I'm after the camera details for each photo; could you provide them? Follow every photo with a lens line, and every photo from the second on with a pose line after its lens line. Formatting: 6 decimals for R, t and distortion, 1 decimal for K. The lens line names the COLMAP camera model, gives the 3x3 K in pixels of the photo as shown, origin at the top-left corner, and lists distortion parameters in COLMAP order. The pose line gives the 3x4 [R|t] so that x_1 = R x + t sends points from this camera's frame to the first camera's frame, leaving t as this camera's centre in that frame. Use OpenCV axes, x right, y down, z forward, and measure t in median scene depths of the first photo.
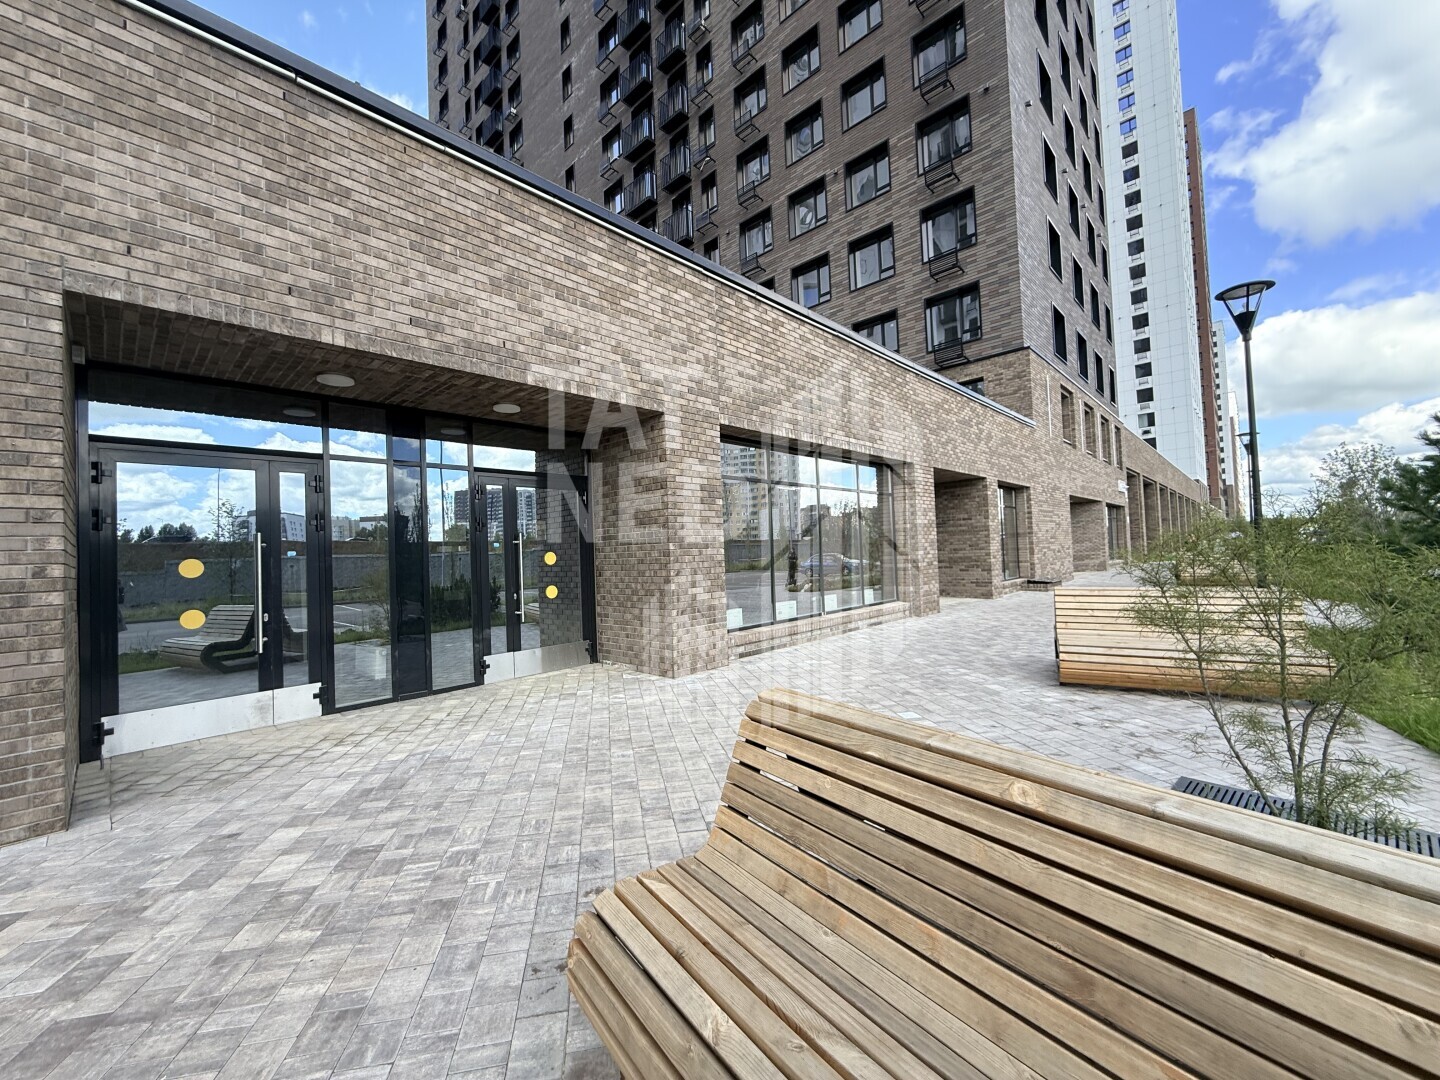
lens RADIAL K [[575.8, 0, 712.0], [0, 575.8, 544.7], [0, 0, 1]] dist [-0.001998, -0.000171]
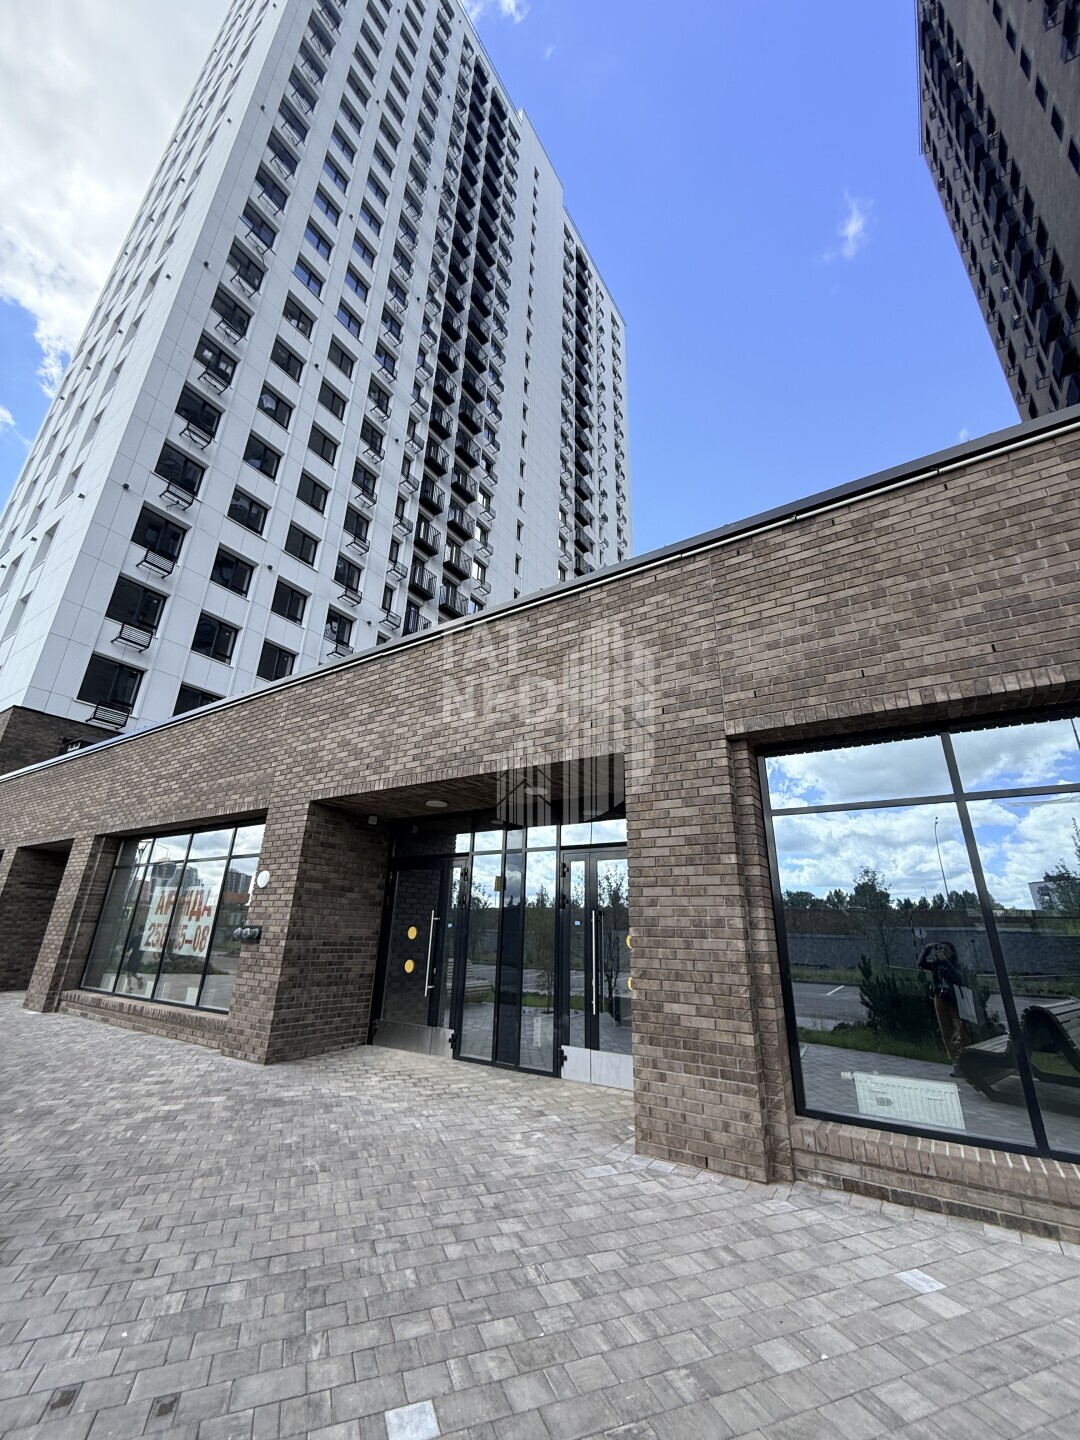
lens RADIAL K [[575.8, 0, 541.1], [0, 575.8, 714.1], [0, 0, 1]] dist [-0.001998, -0.000171]
pose [[0.179264, -0.309160, -0.933962, 0.665907], [-0.012701, 0.948534, -0.316422, -0.026339], [0.983719, 0.068585, 0.166111, 0.761359]]
